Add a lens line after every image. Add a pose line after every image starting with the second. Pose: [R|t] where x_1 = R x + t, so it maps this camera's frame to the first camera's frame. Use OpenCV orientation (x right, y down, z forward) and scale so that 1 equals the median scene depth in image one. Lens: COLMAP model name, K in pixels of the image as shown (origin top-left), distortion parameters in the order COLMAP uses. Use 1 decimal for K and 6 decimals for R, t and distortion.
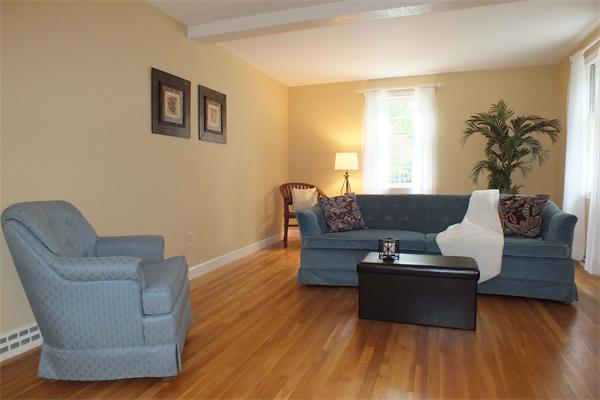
lens RADIAL K [[385.1, 0, 299.3], [0, 385.1, 200.9], [0, 0, 1]] dist [-0.058312, 0.015561]
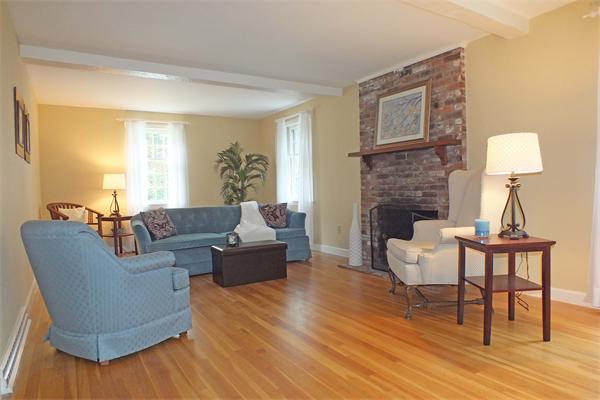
lens RADIAL K [[385.1, 0, 300.4], [0, 385.1, 200.4], [0, 0, 1]] dist [-0.058312, 0.015561]
pose [[0.633156, -0.028502, 0.773499, -0.472527], [0.064751, 0.997769, -0.016236, 0.004231], [-0.771311, 0.060365, 0.633589, -0.124184]]
